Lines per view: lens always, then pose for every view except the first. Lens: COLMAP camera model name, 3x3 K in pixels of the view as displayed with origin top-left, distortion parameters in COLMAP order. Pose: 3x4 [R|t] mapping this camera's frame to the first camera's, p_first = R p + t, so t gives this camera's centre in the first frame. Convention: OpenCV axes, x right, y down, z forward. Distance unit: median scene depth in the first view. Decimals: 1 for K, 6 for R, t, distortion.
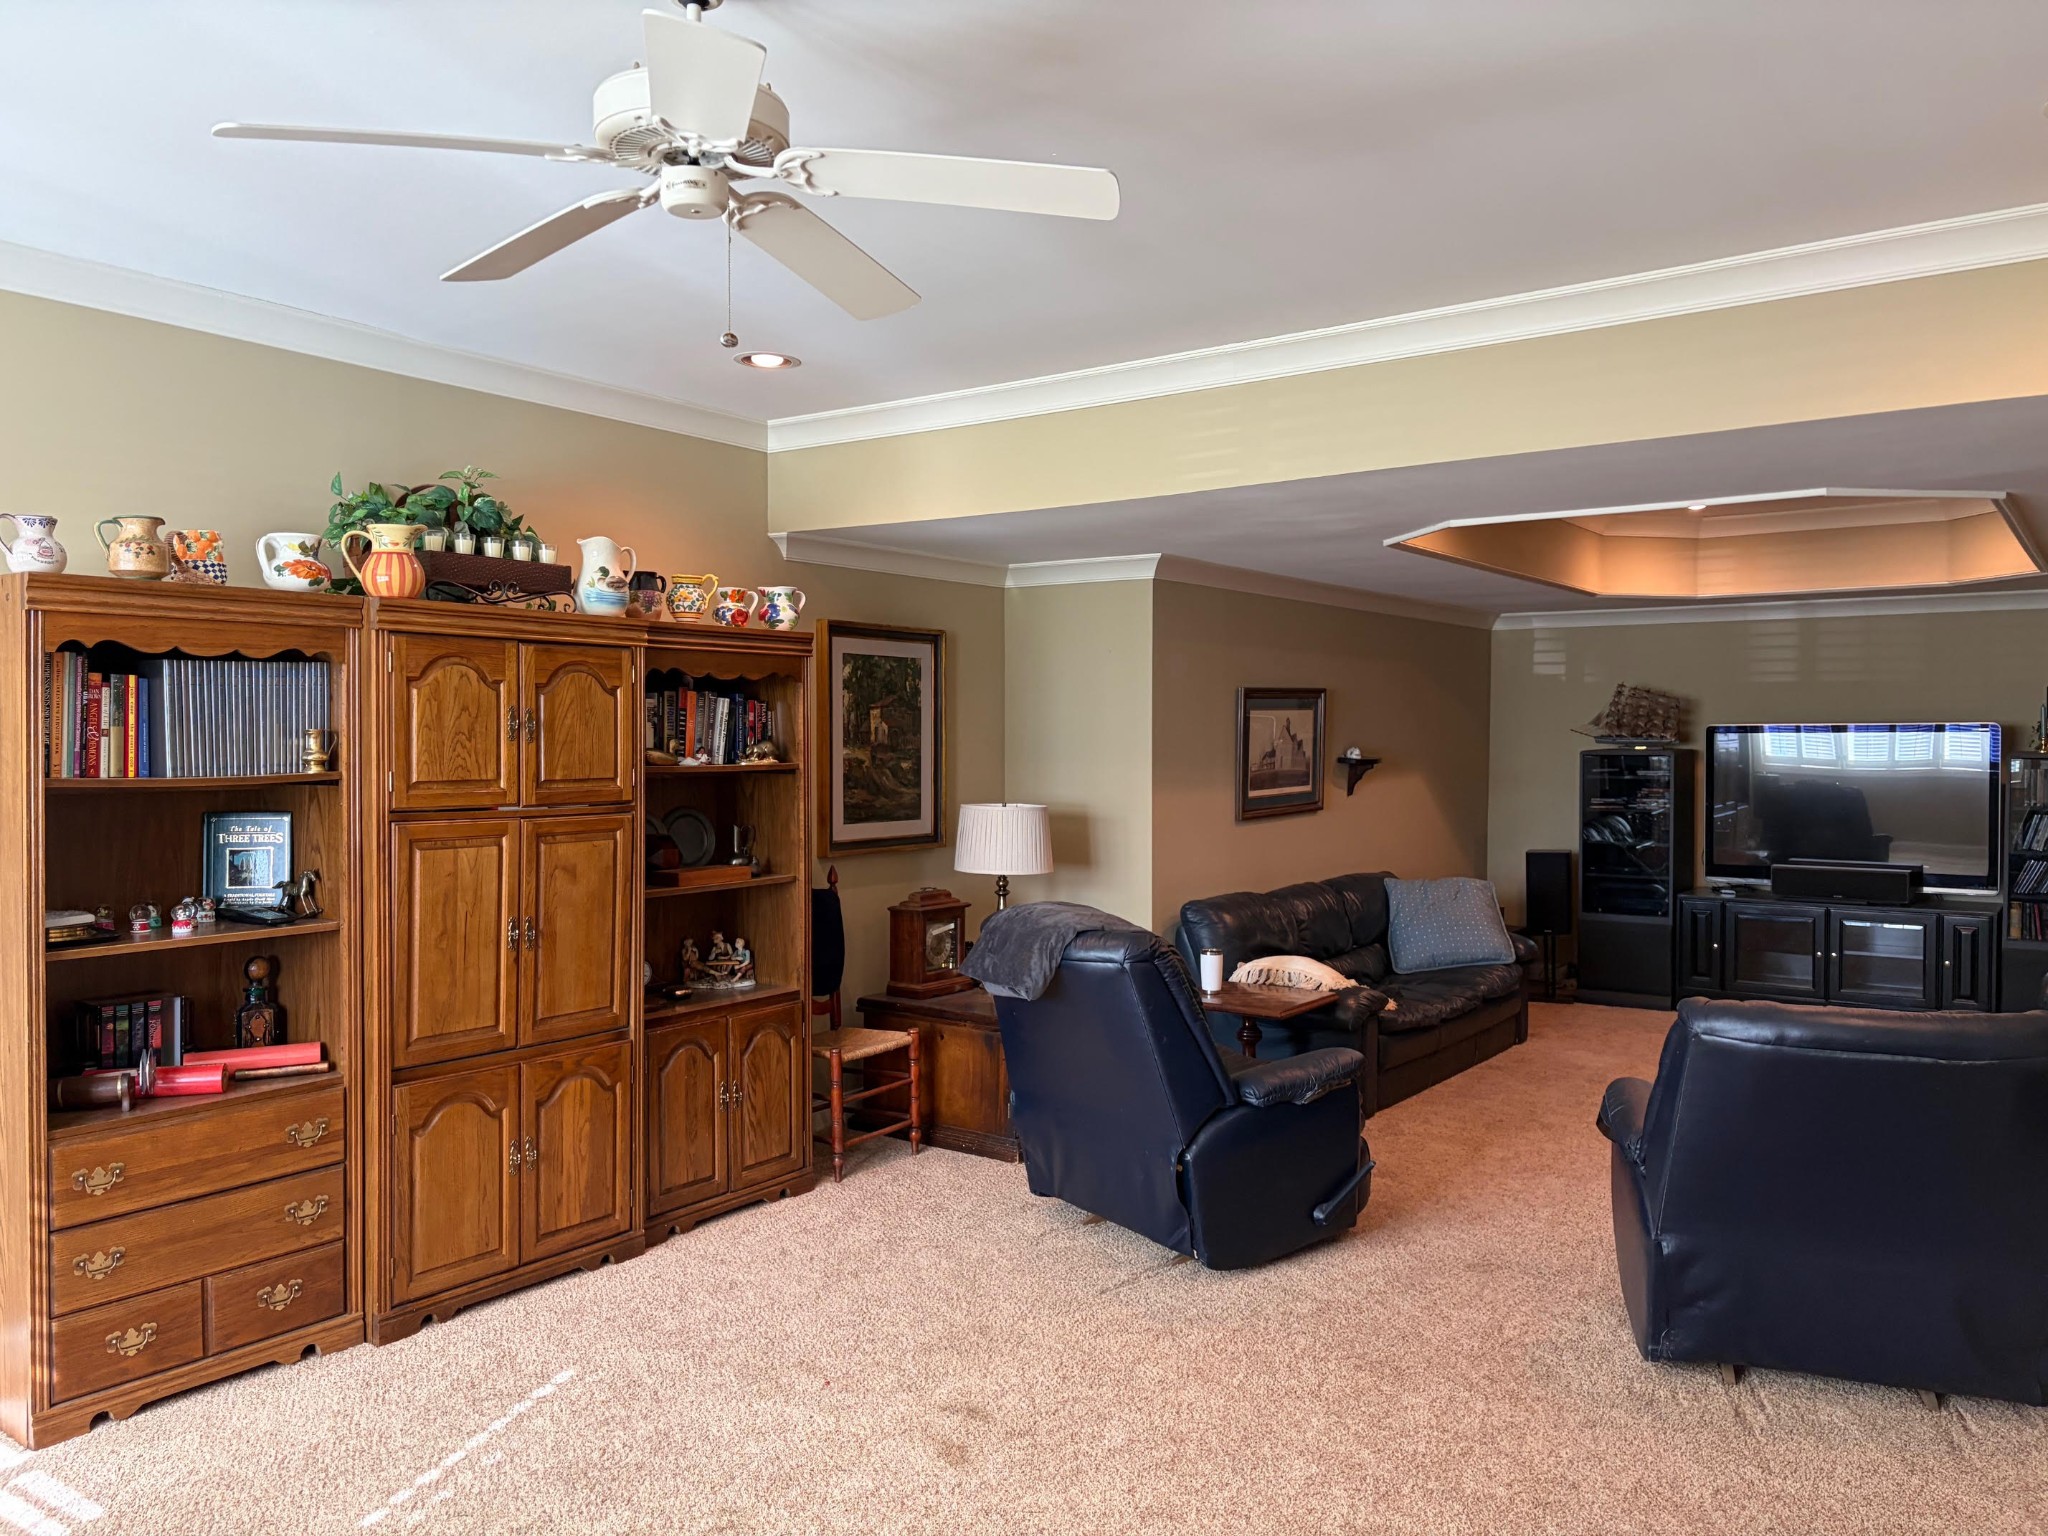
lens RADIAL K [[1545.8, 0, 1025.3], [0, 1545.8, 765.5], [0, 0, 1]] dist [0.055264, -0.063482]
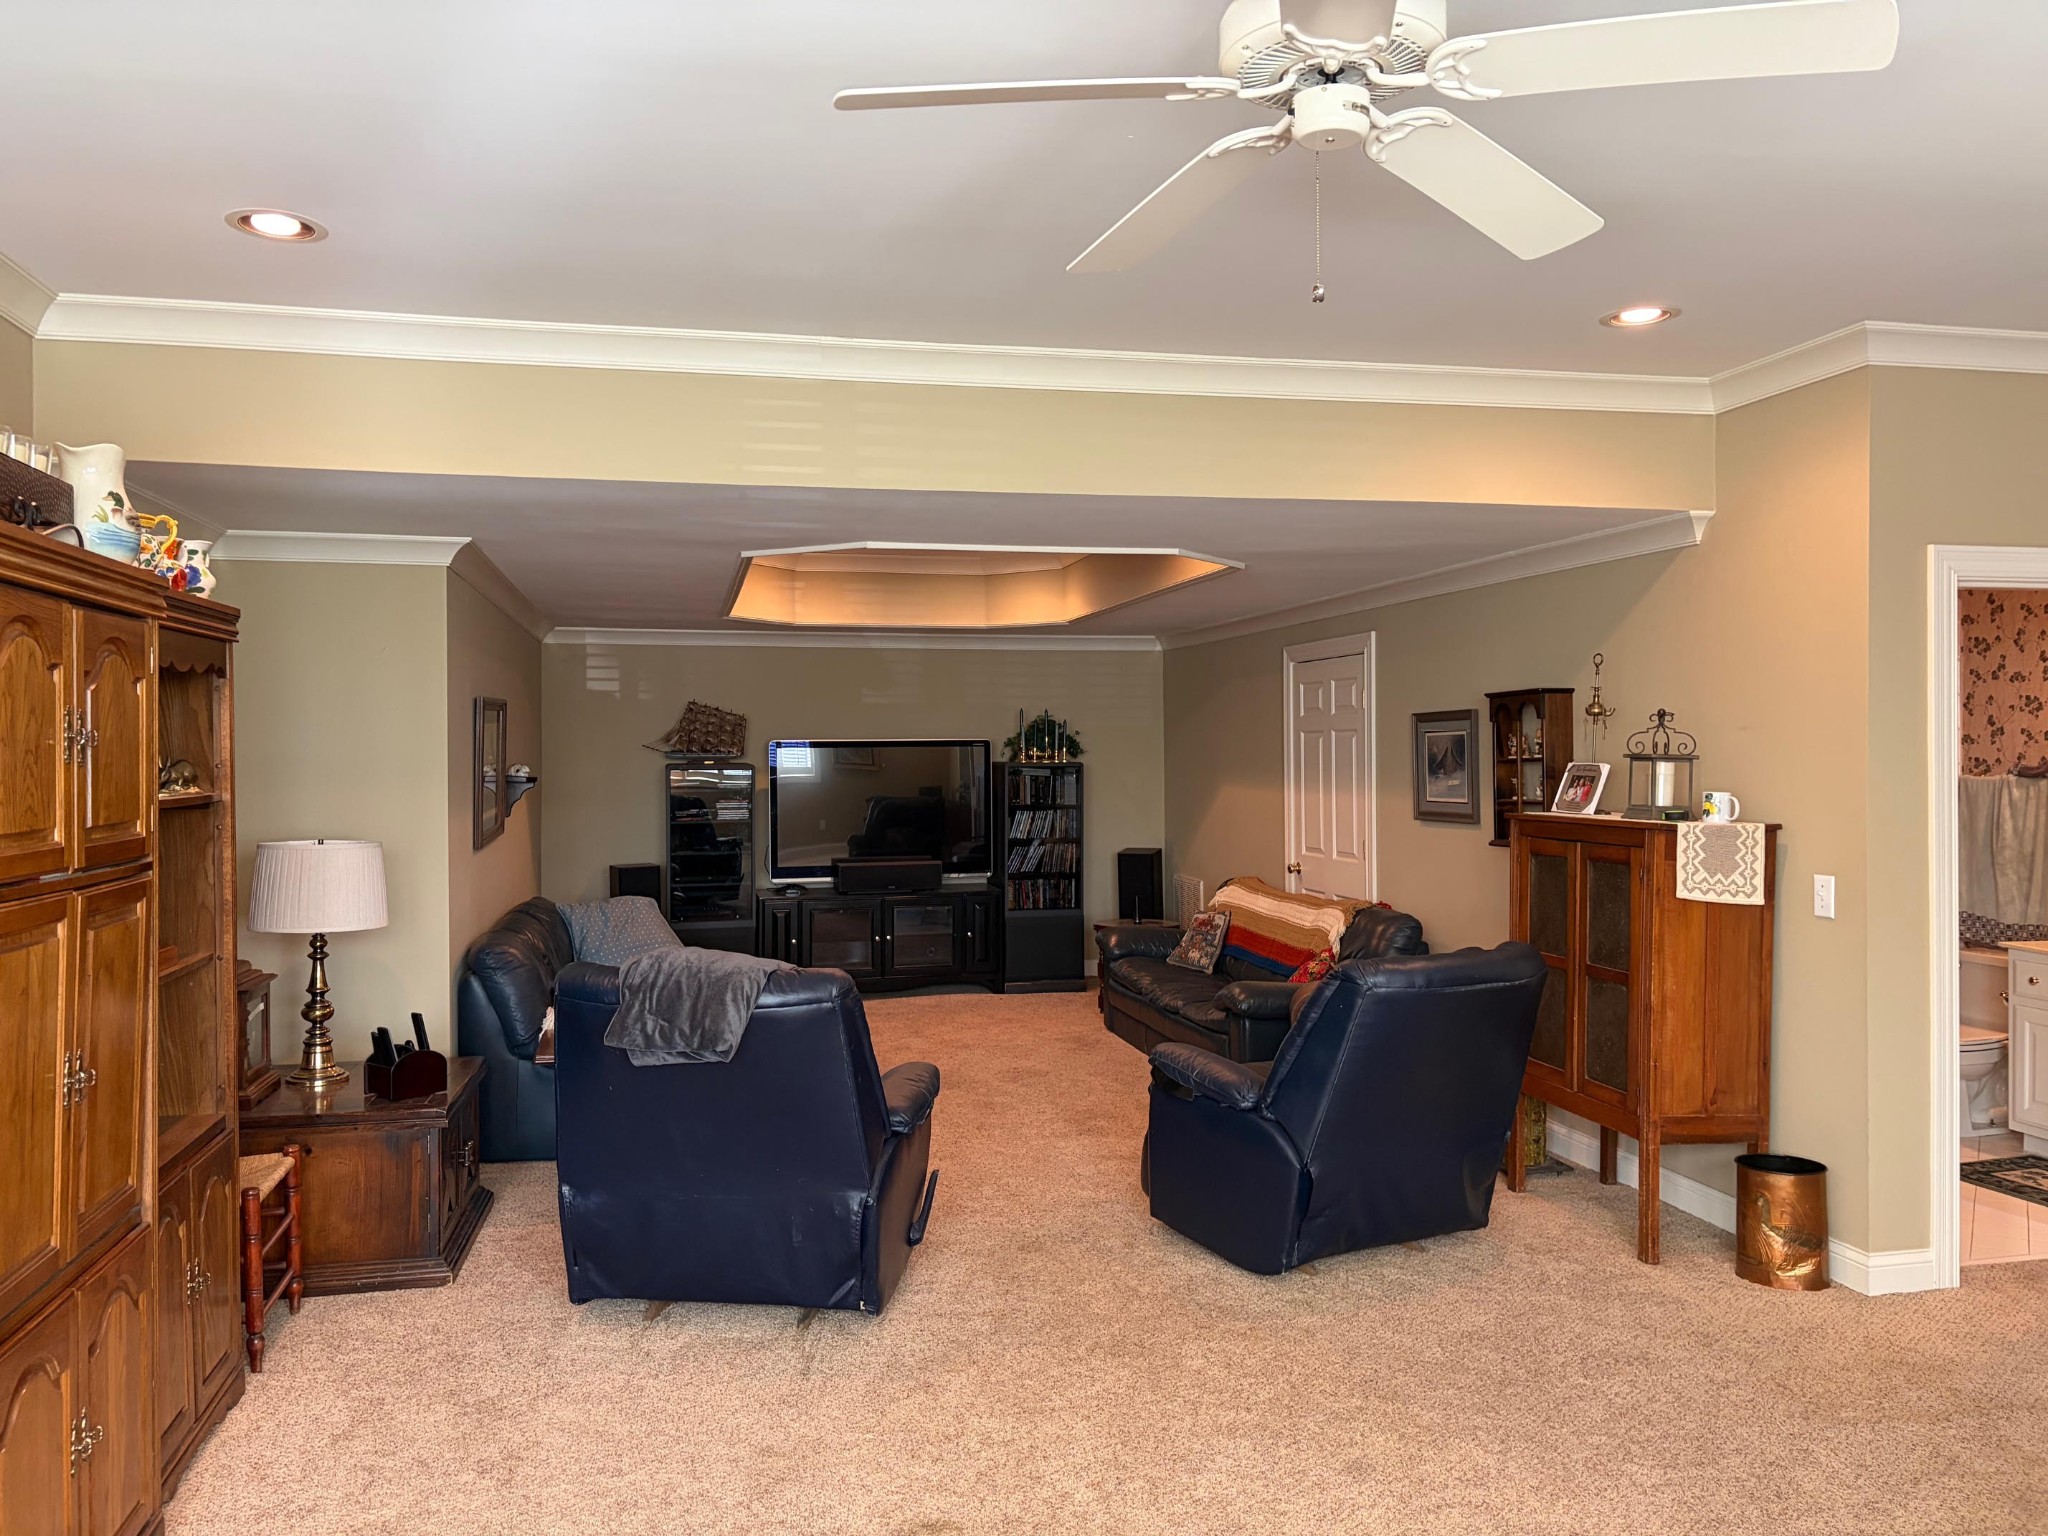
lens RADIAL K [[1545.8, 0, 1022.5], [0, 1545.8, 763.1], [0, 0, 1]] dist [0.055264, -0.063482]
pose [[0.659747, -0.010377, 0.751416, -0.402167], [0.019697, 0.999800, -0.003487, -0.004961], [-0.751230, 0.017101, 0.659819, 0.233055]]
